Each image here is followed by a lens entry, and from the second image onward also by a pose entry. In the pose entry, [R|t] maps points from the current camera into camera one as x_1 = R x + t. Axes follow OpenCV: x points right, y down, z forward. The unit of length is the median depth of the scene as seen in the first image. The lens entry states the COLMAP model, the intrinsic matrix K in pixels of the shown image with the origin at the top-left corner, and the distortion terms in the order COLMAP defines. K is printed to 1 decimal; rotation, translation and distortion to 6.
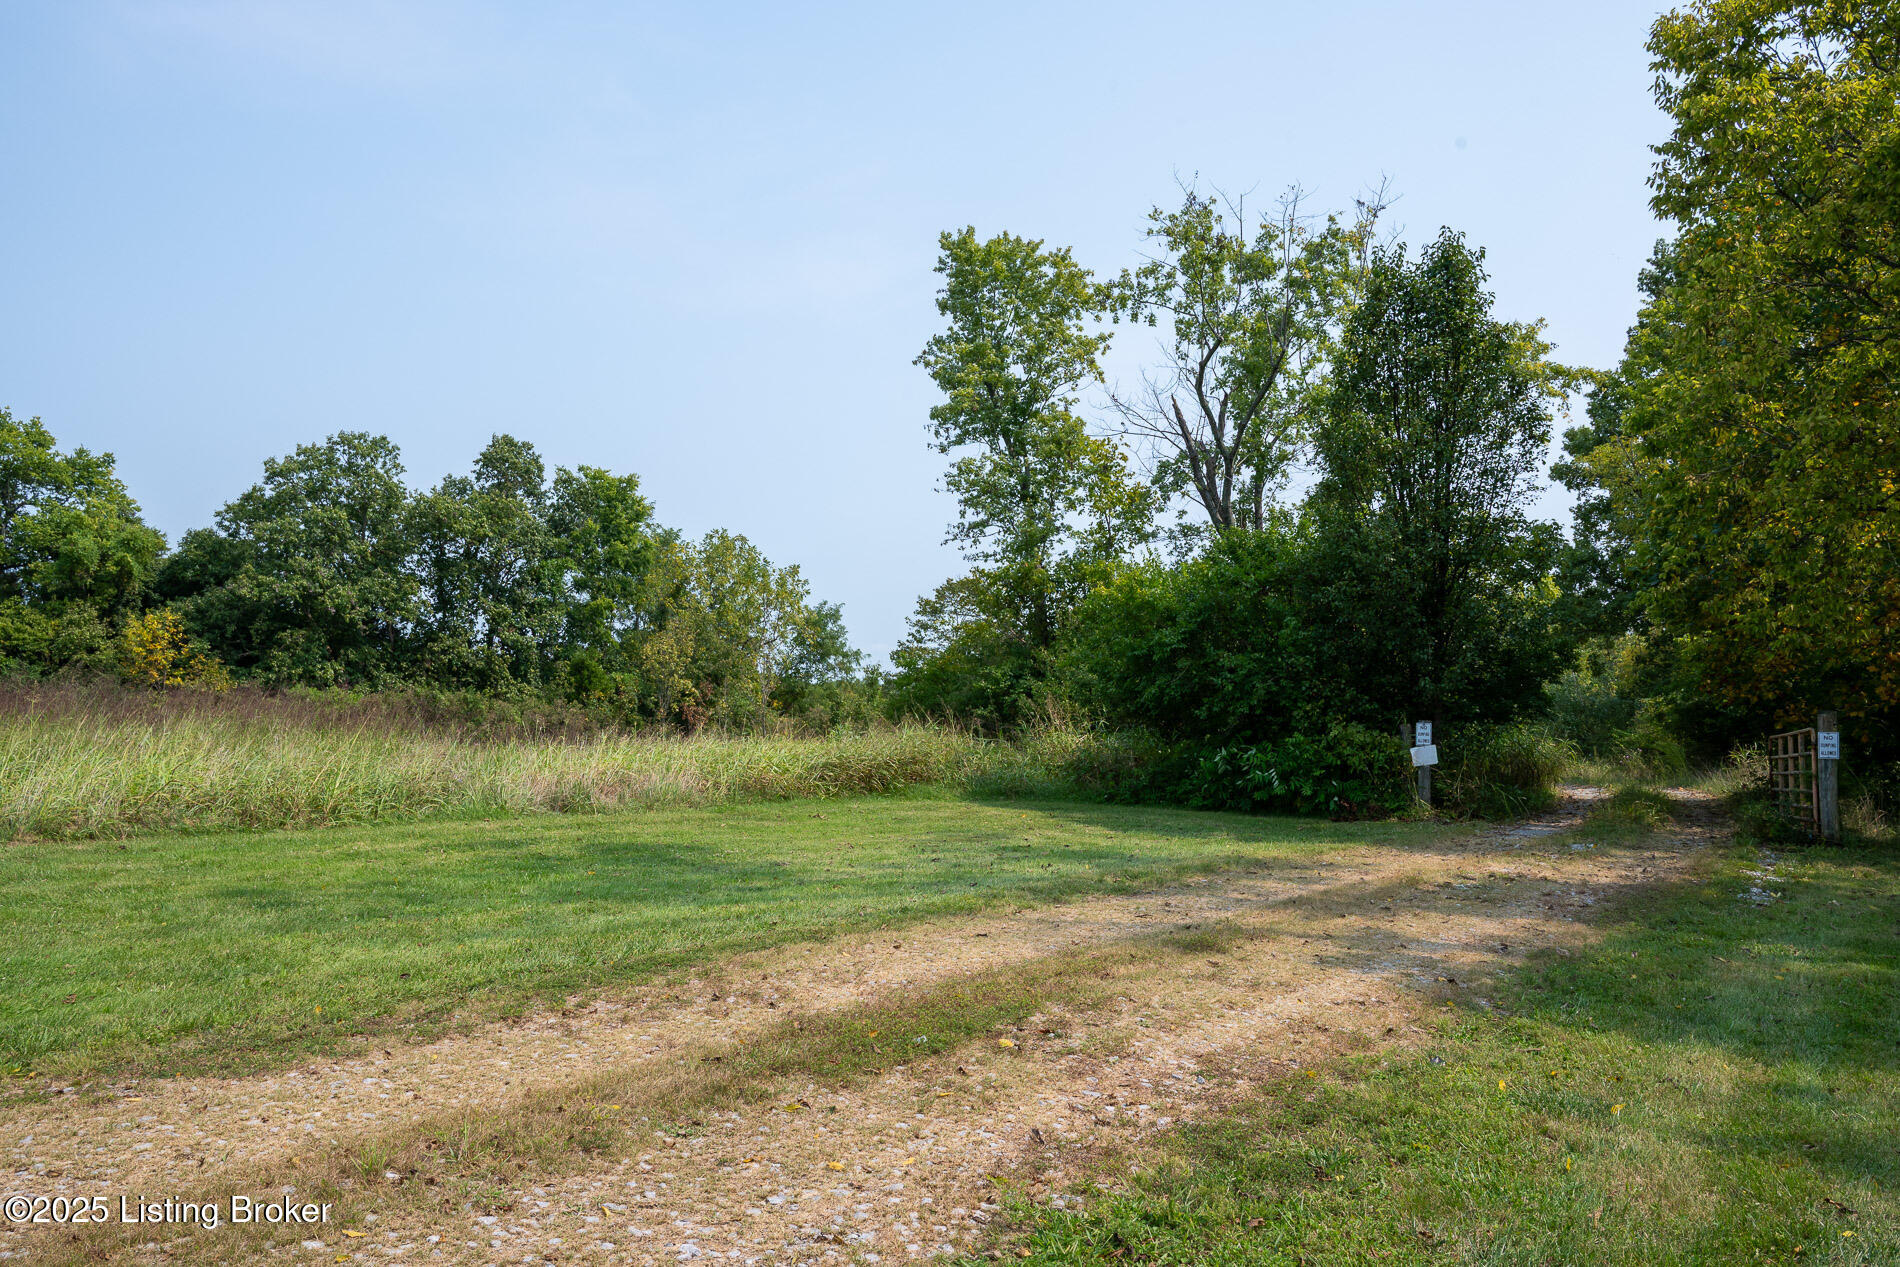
lens RADIAL K [[1413.5, 0, 962.7], [0, 1413.5, 636.4], [0, 0, 1]] dist [-0.049369, -0.008931]
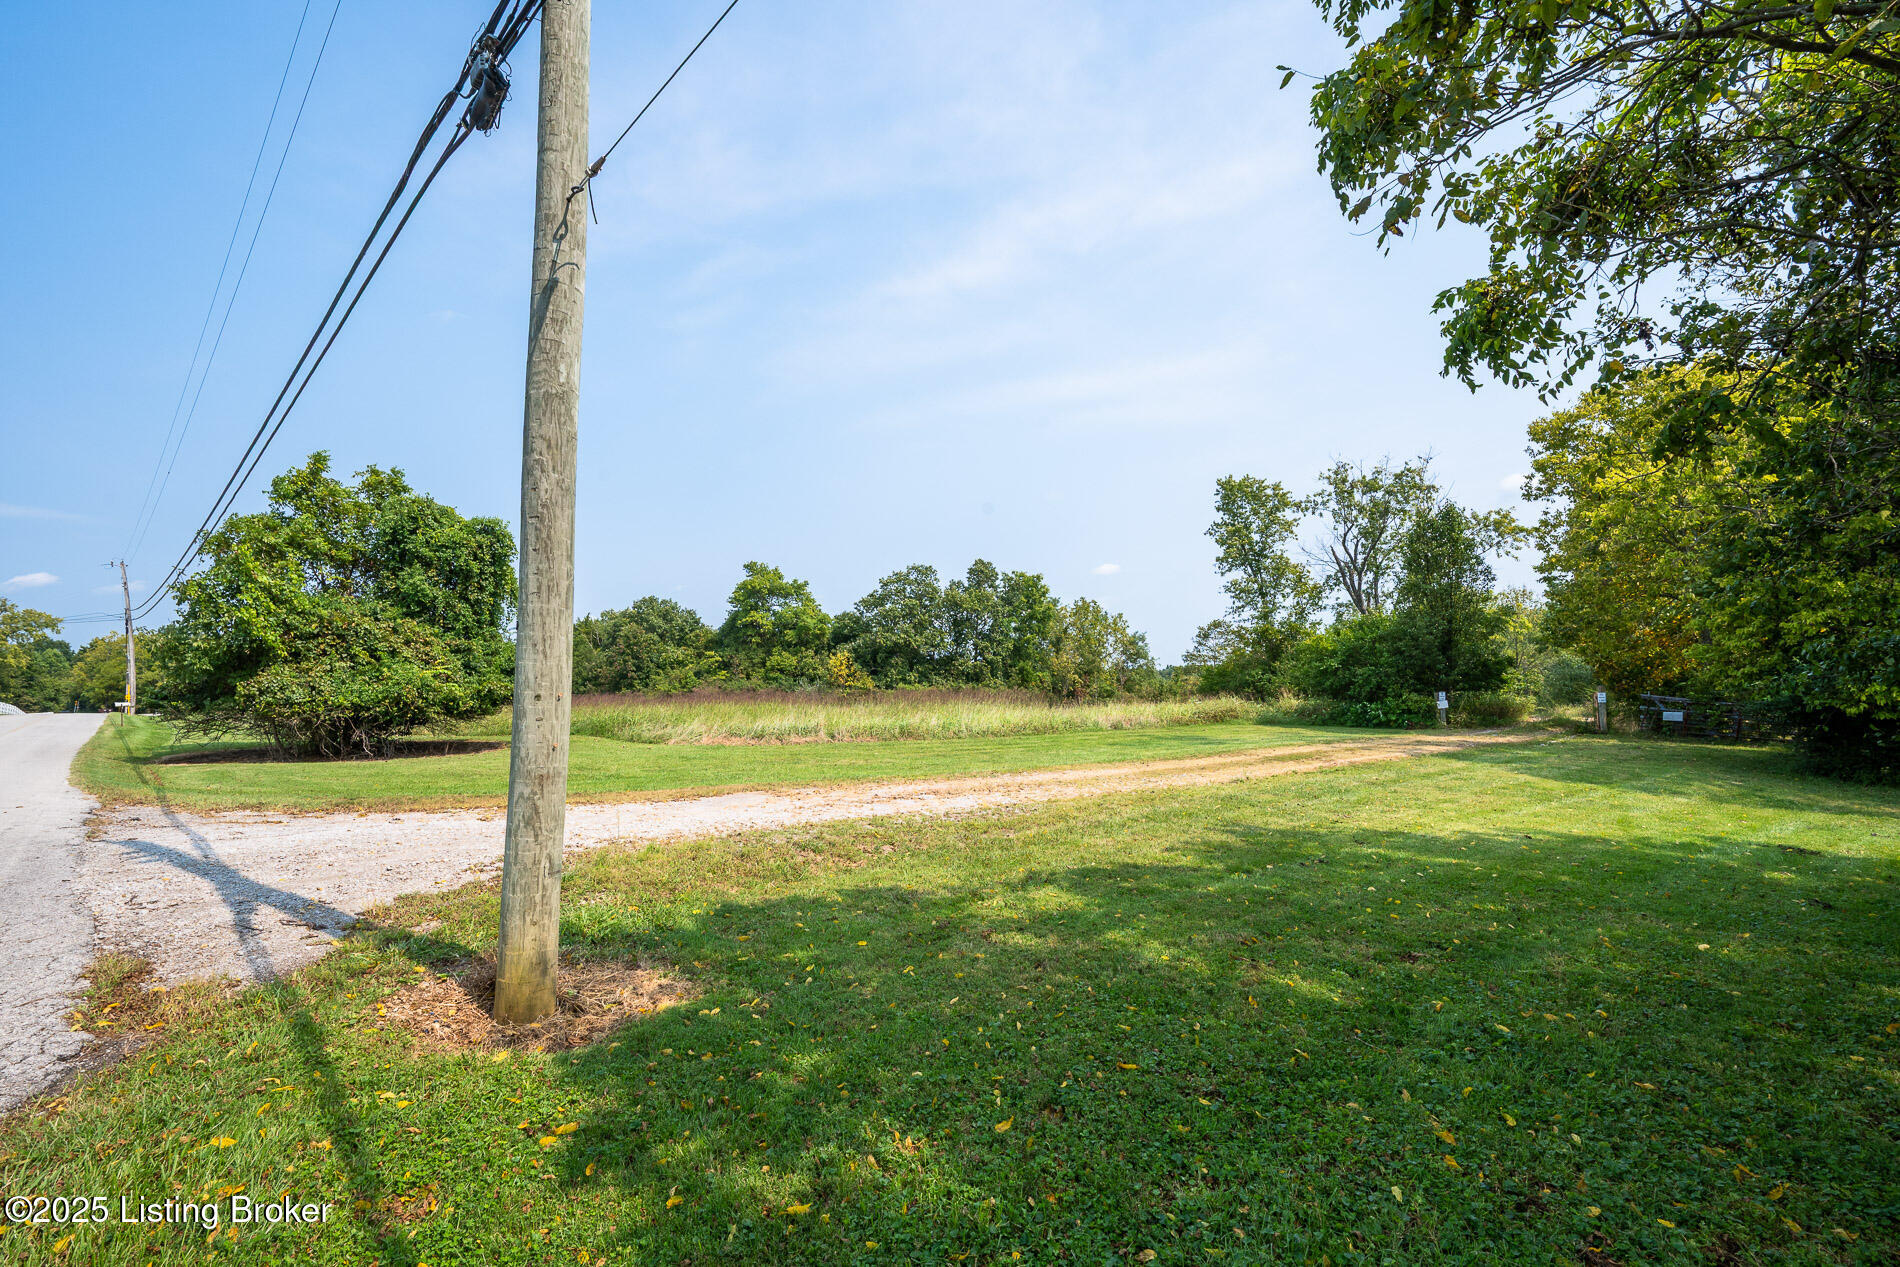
lens RADIAL K [[861.3, 0, 936.4], [0, 861.3, 649.4], [0, 0, 1]] dist [-0.015473, -0.000354]
pose [[0.959205, -0.036807, -0.280307, -0.075017], [0.039630, 0.999205, 0.004409, -0.037539], [0.279921, -0.015337, 0.959900, -0.473674]]
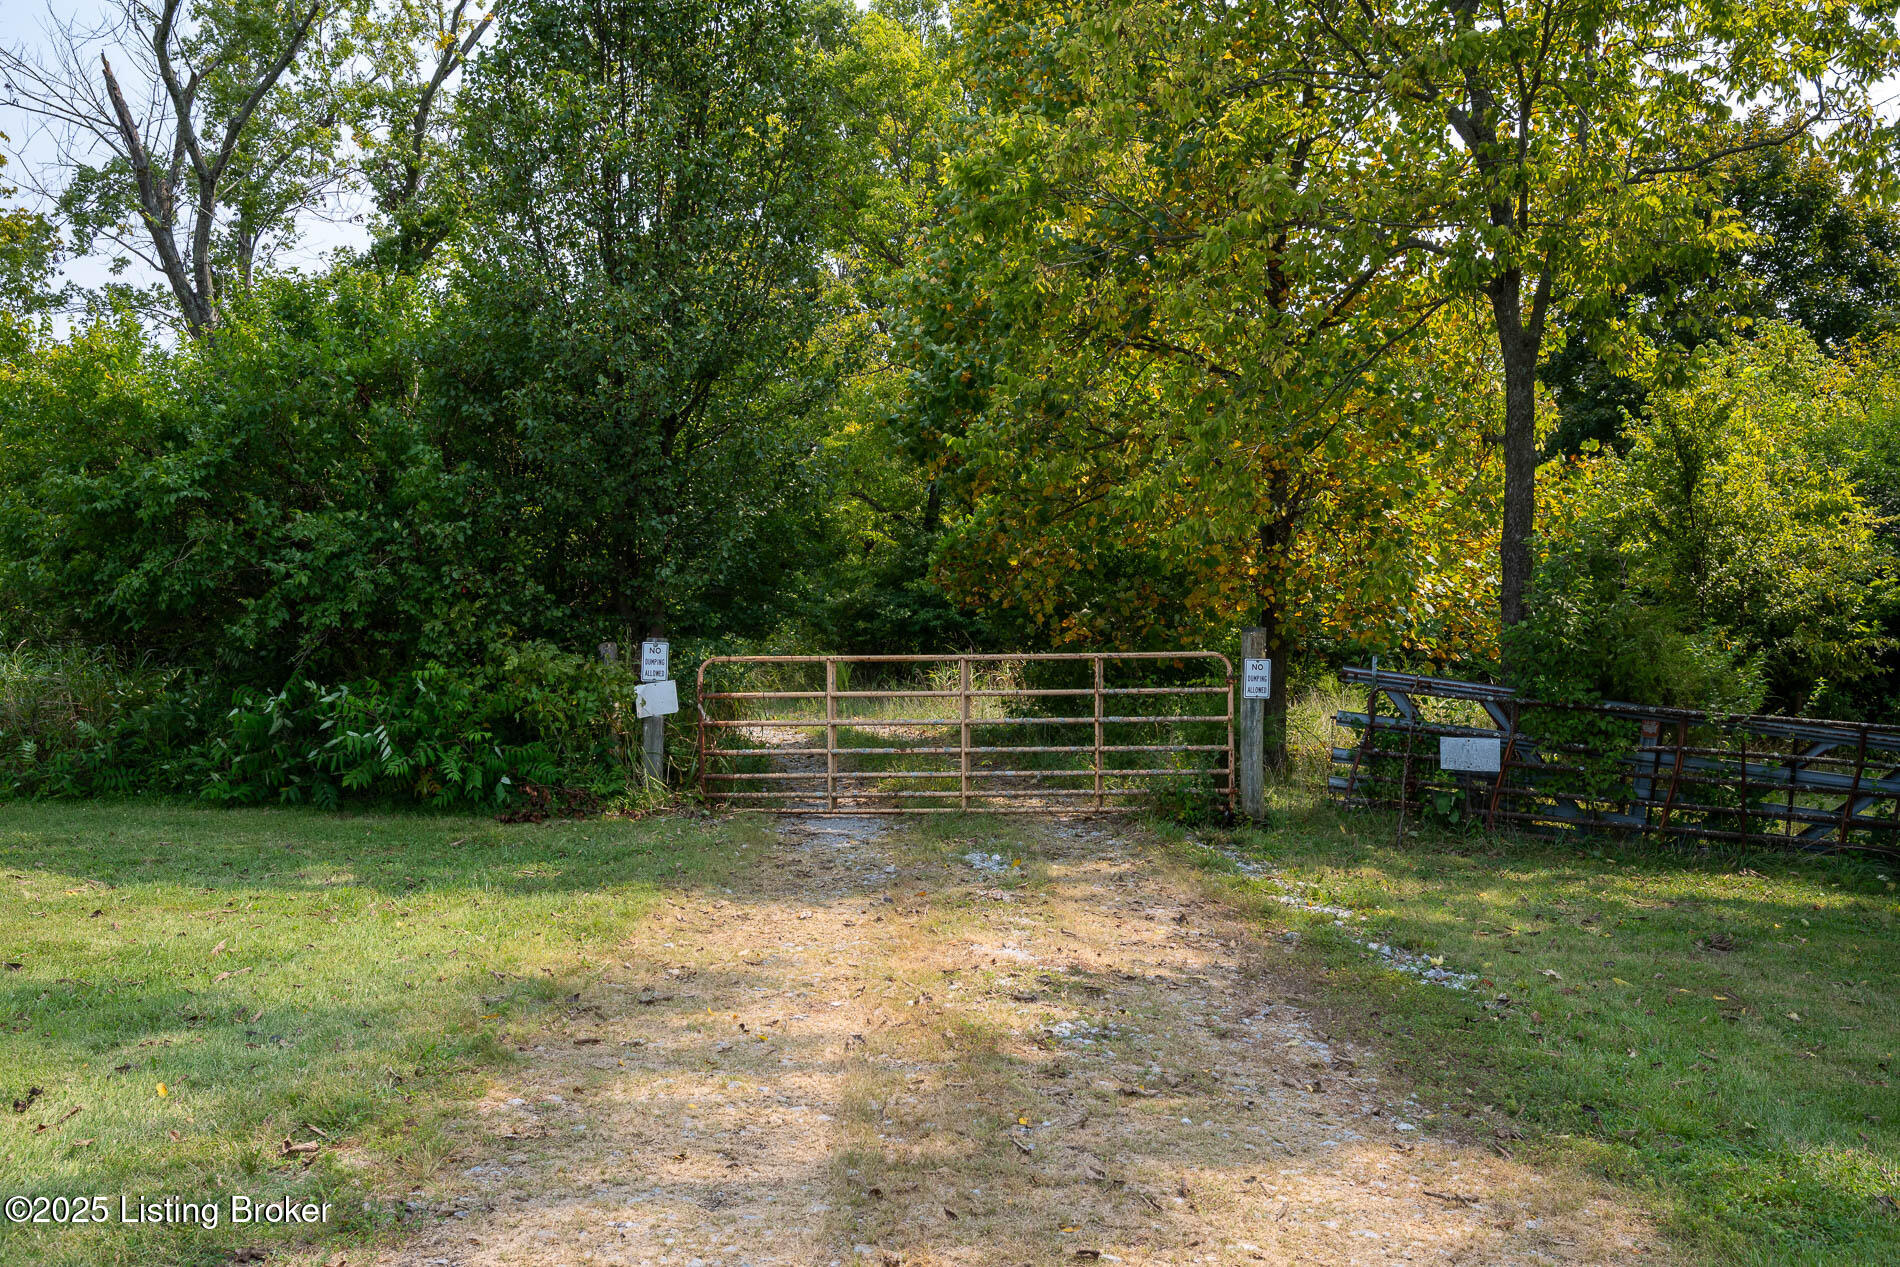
lens RADIAL K [[1777.2, 0, 954.6], [0, 1777.2, 630.1], [0, 0, 1]] dist [0.001906, 0.000000]
pose [[0.800104, -0.003289, 0.599852, -0.007507], [-0.039839, 0.997486, 0.058609, 0.005113], [-0.598537, -0.070791, 0.797961, 0.202785]]
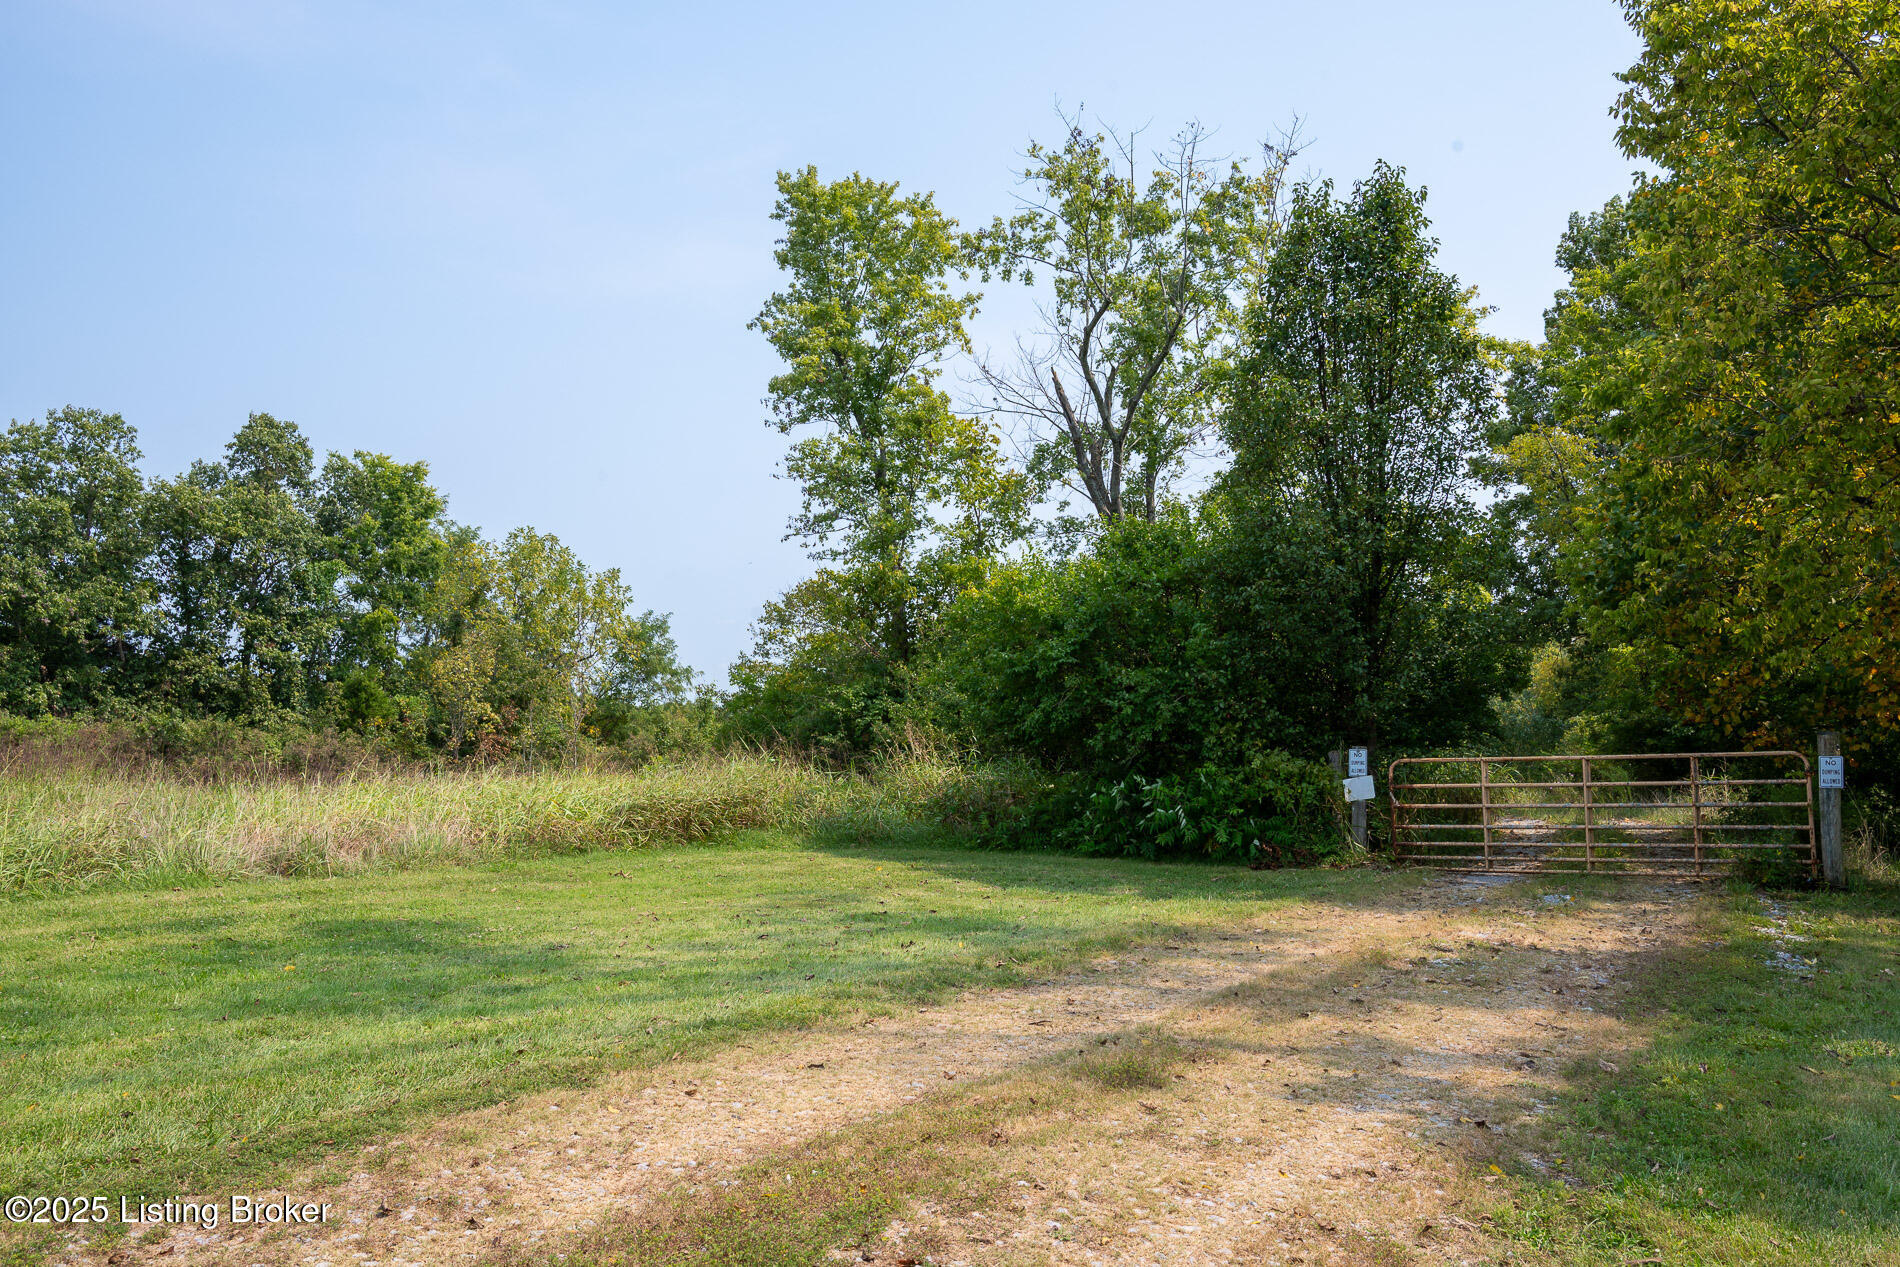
lens RADIAL K [[1565.0, 0, 988.5], [0, 1565.0, 647.3], [0, 0, 1]] dist [-0.048960, 0.004764]
pose [[0.993735, -0.003324, 0.111716, 0.003552], [0.003642, 0.999990, -0.002636, 0.001515], [-0.111706, 0.003026, 0.993737, 0.060296]]
